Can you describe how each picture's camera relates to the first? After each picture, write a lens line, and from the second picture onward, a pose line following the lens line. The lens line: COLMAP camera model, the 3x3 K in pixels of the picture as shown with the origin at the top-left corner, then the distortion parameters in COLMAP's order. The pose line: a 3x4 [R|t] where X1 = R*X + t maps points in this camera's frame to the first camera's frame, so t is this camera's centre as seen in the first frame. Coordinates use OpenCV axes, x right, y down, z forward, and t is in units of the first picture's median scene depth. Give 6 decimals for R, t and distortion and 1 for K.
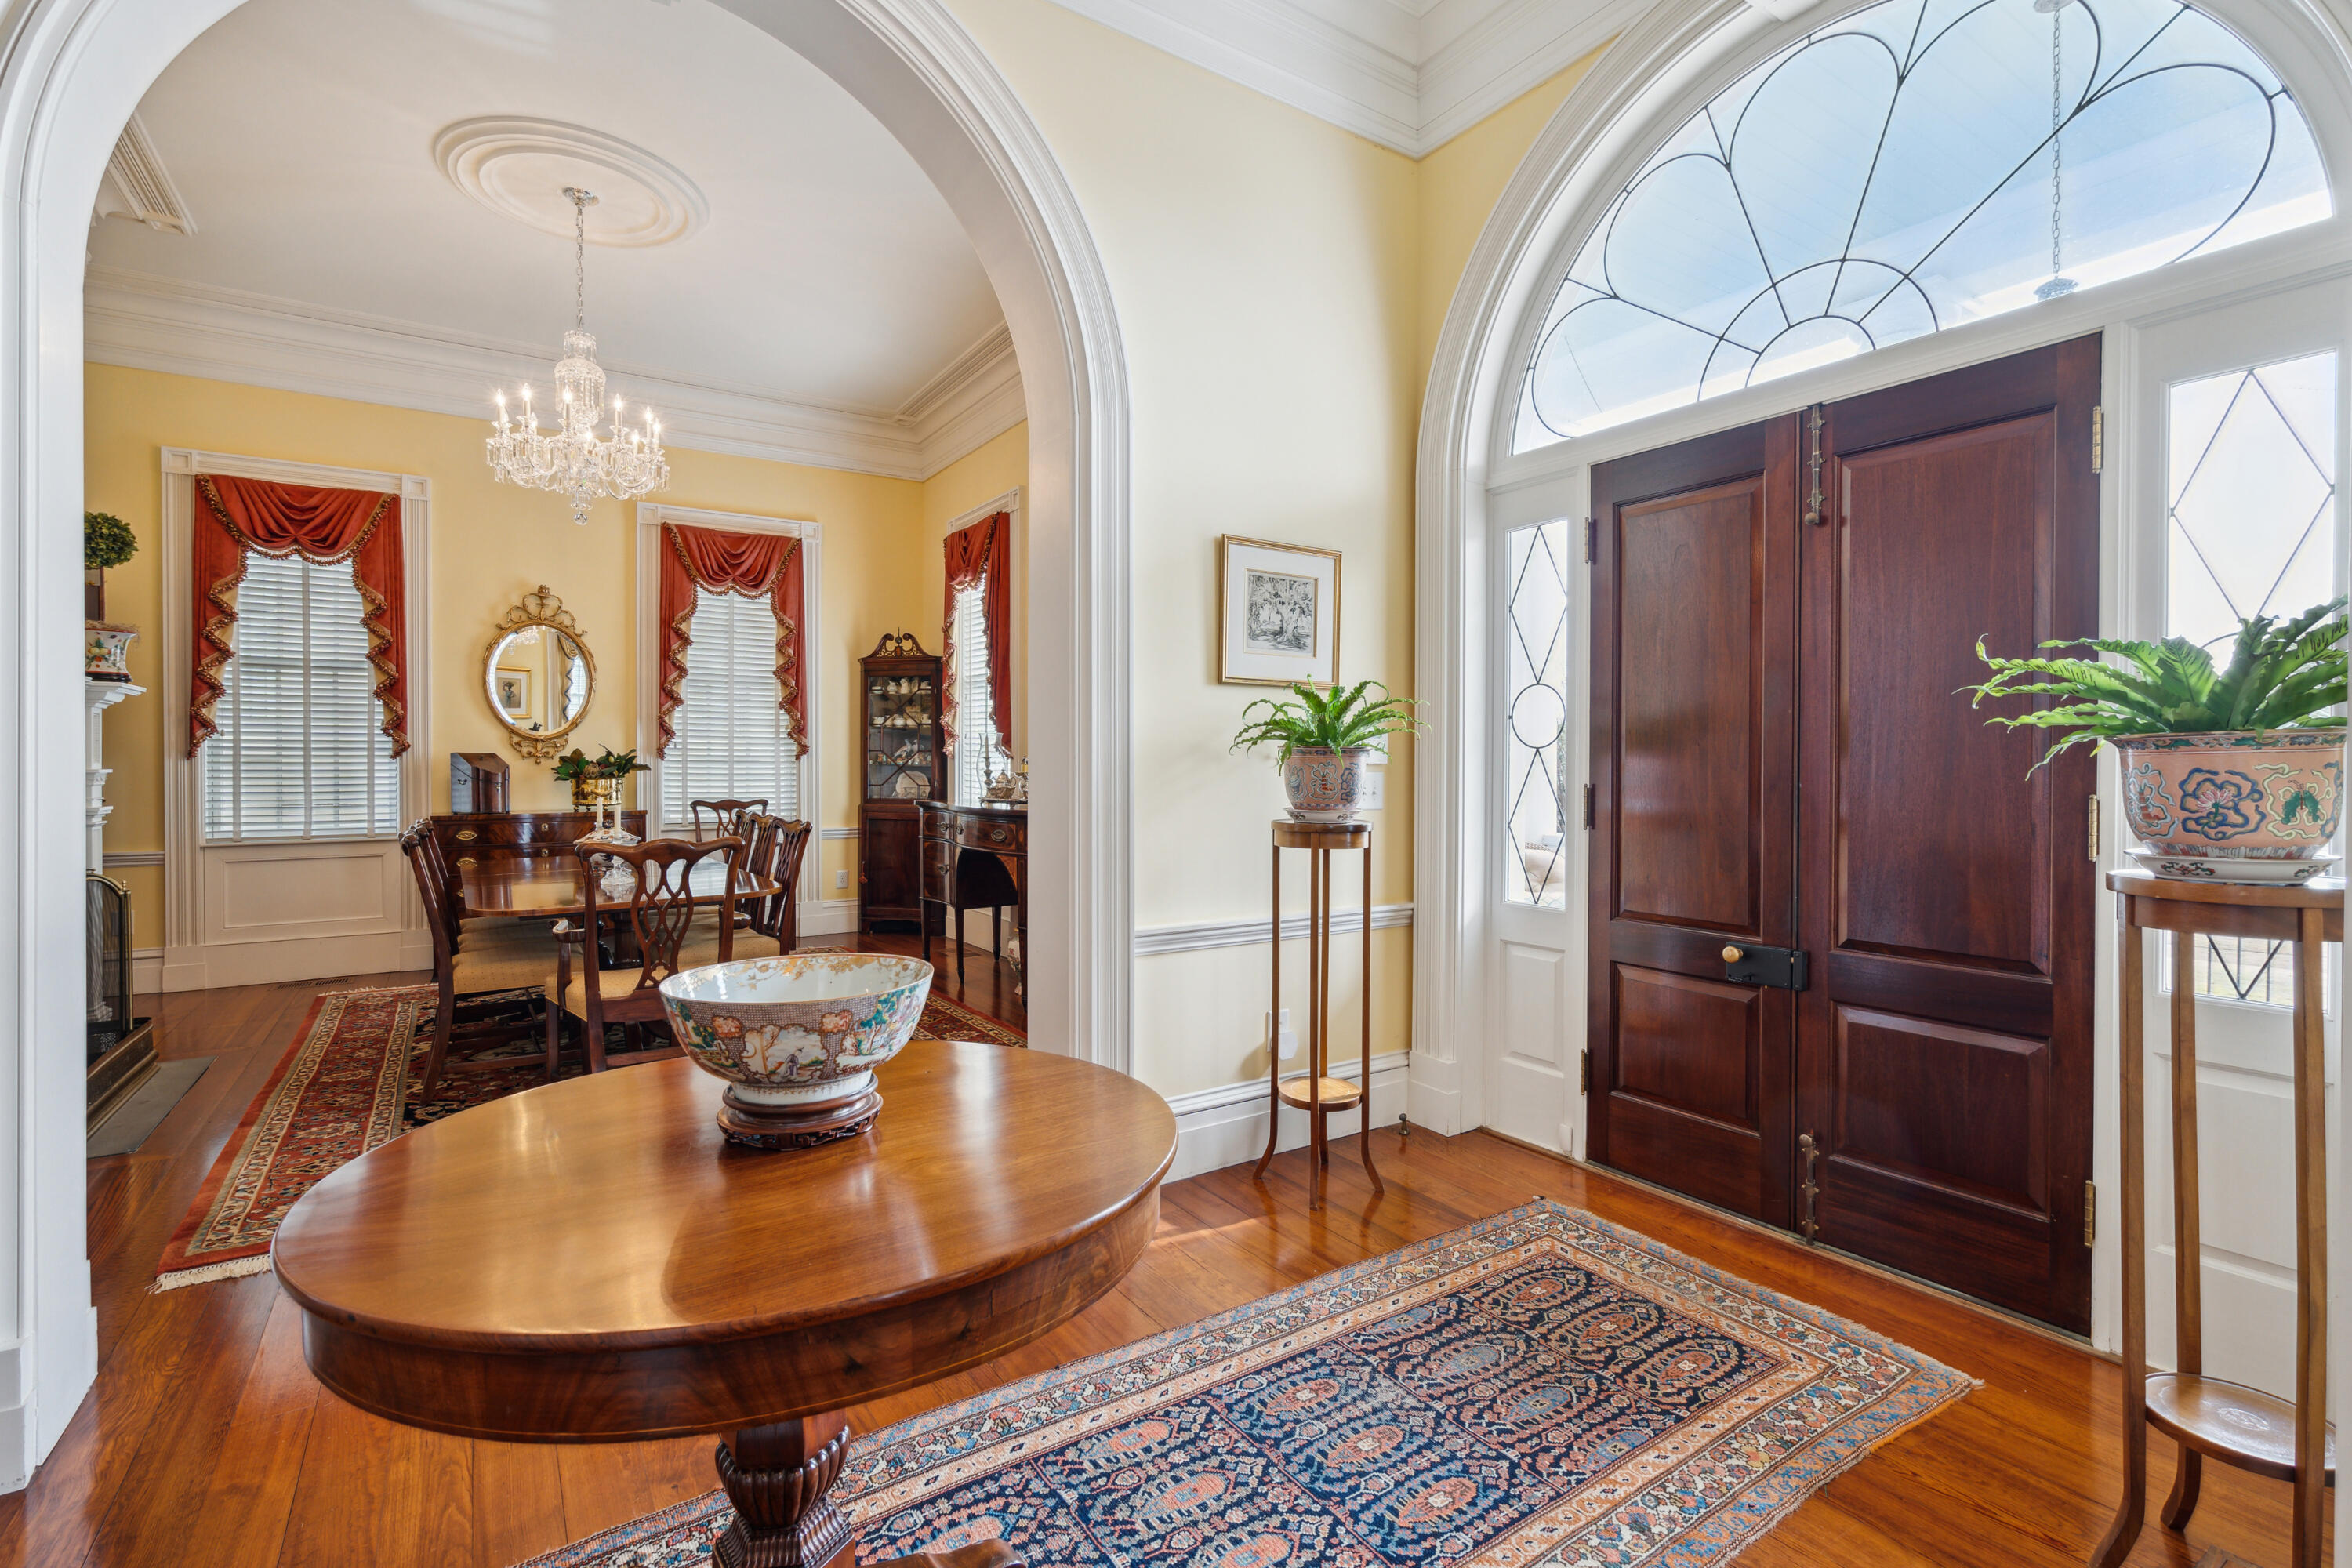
lens RADIAL K [[1079.6, 0, 1195.3], [0, 1079.6, 780.3], [0, 0, 1]] dist [-0.003515, 0.000586]
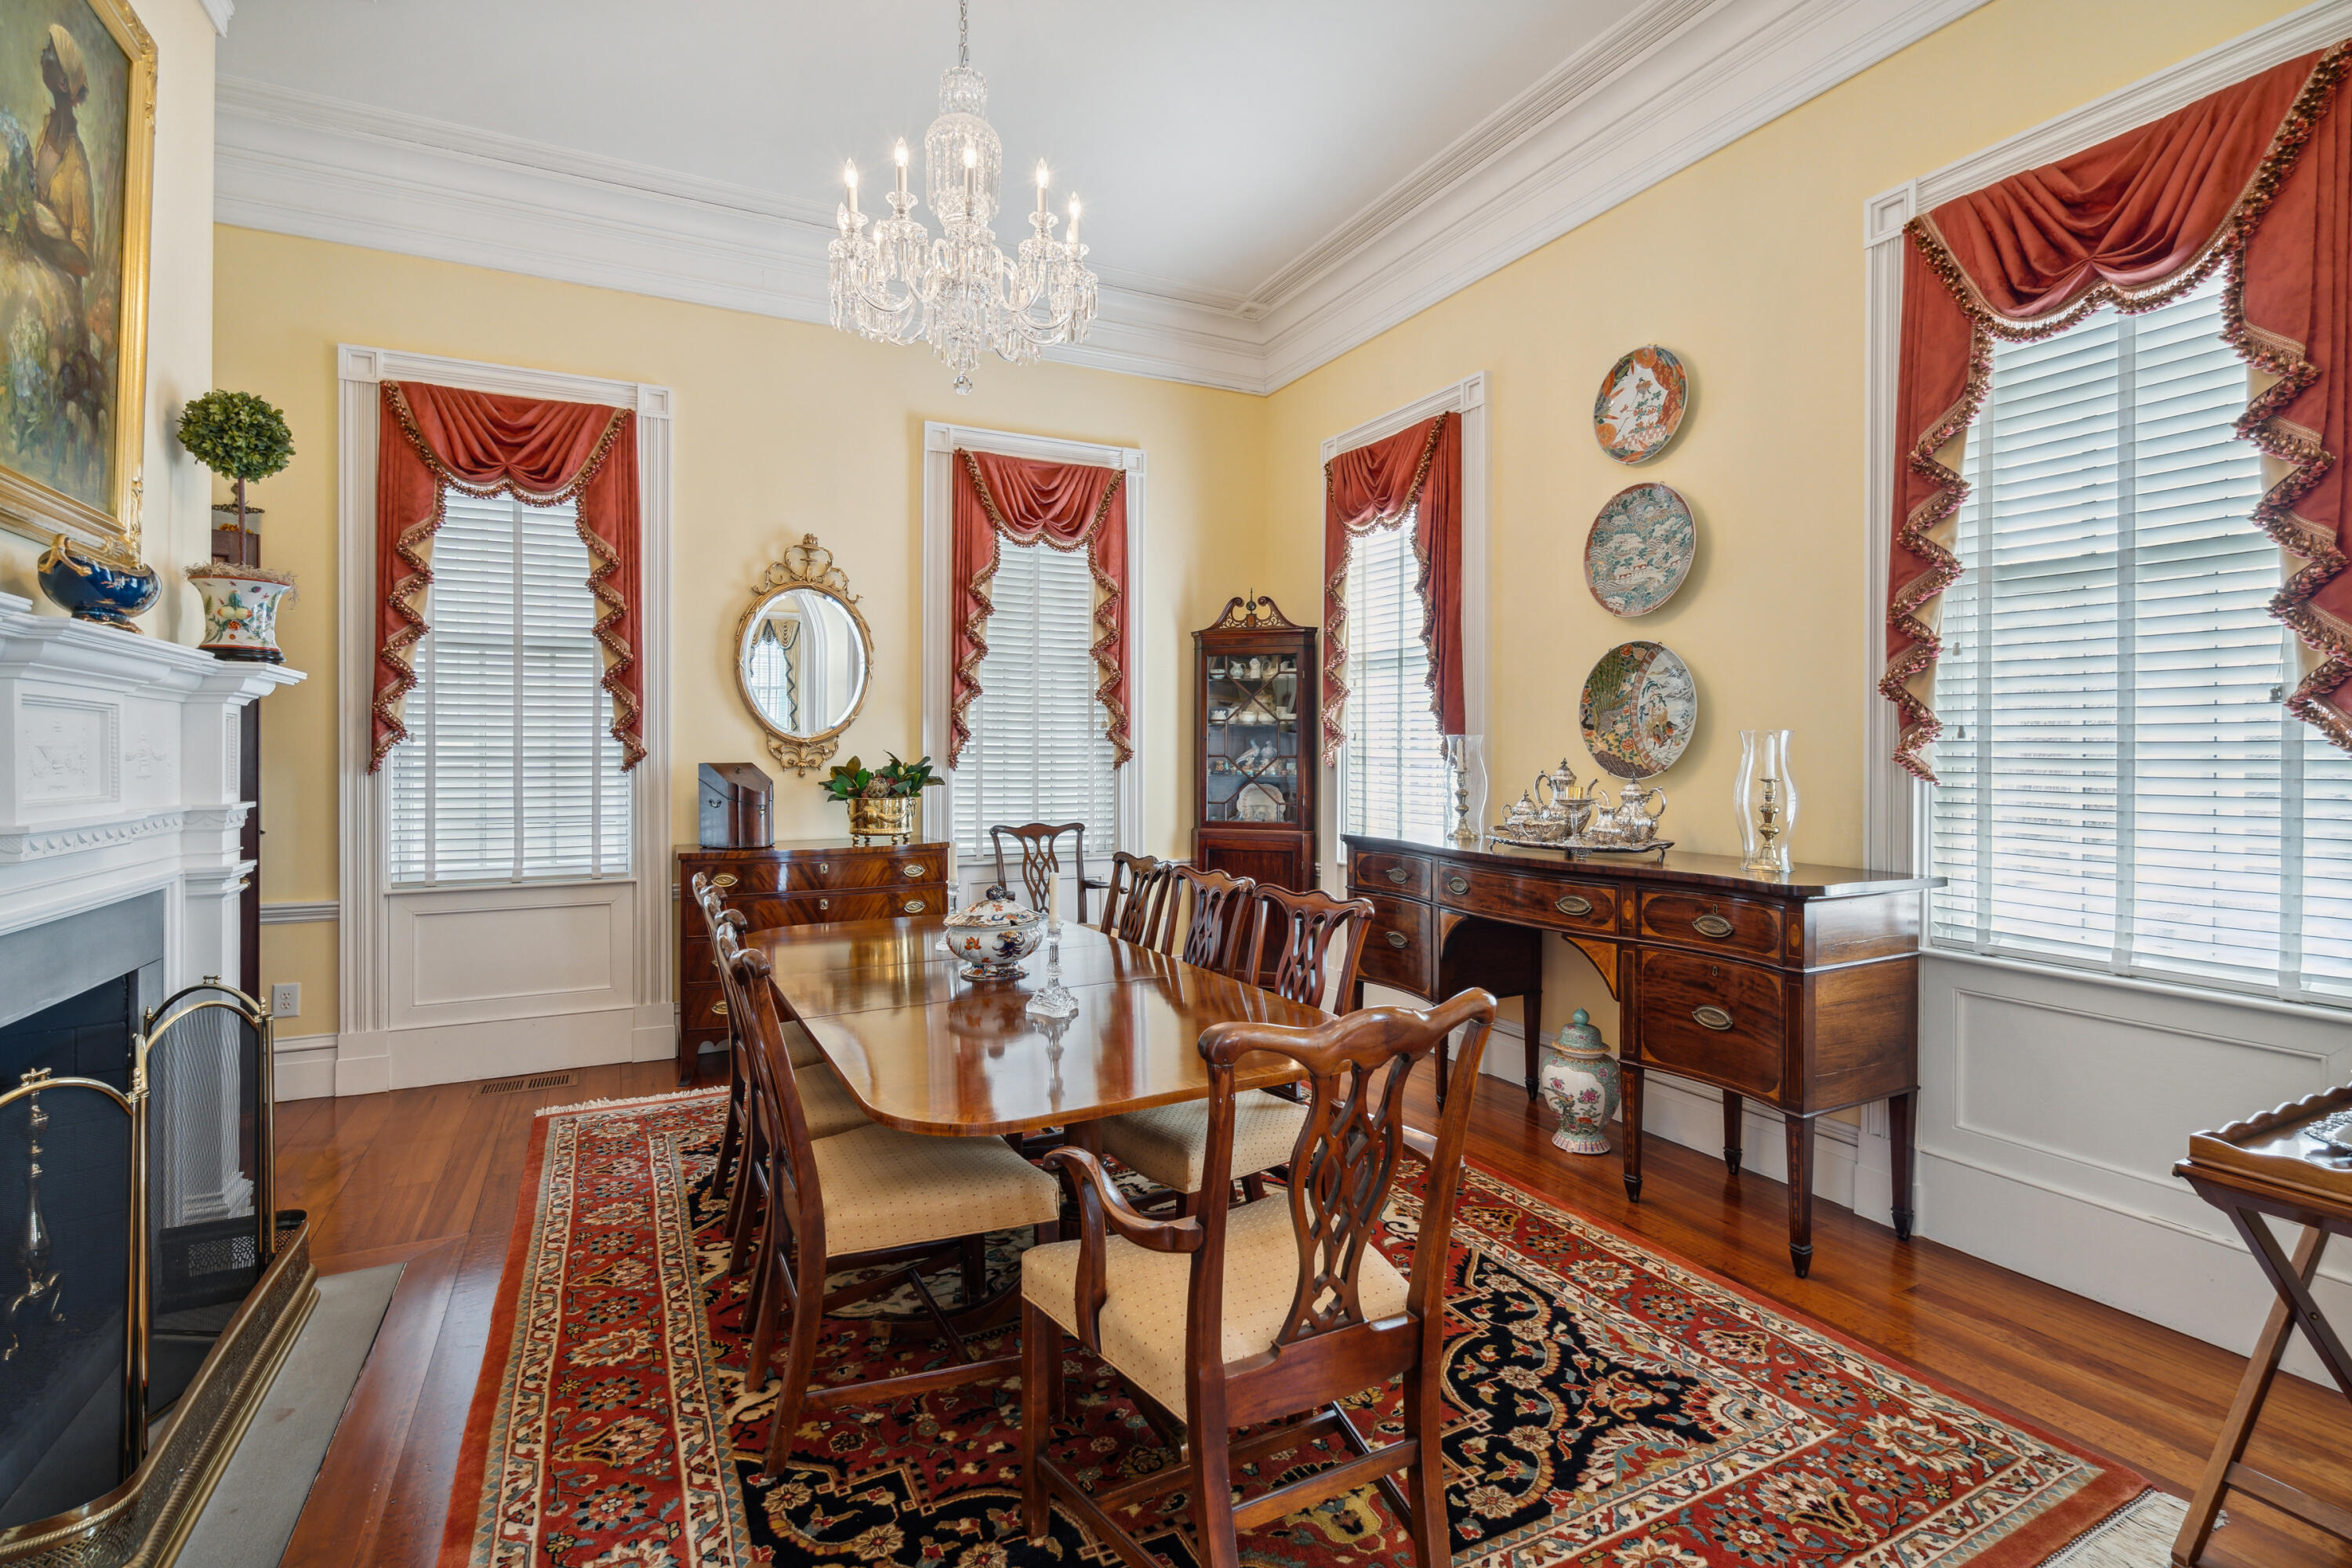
lens RADIAL K [[1079.6, 0, 1171.5], [0, 1079.6, 764.8], [0, 0, 1]] dist [-0.003515, 0.000586]
pose [[0.993051, 0.001390, -0.117675, -0.289763], [-0.001947, 0.999987, -0.004621, -0.021778], [0.117667, 0.004818, 0.993041, 0.316442]]
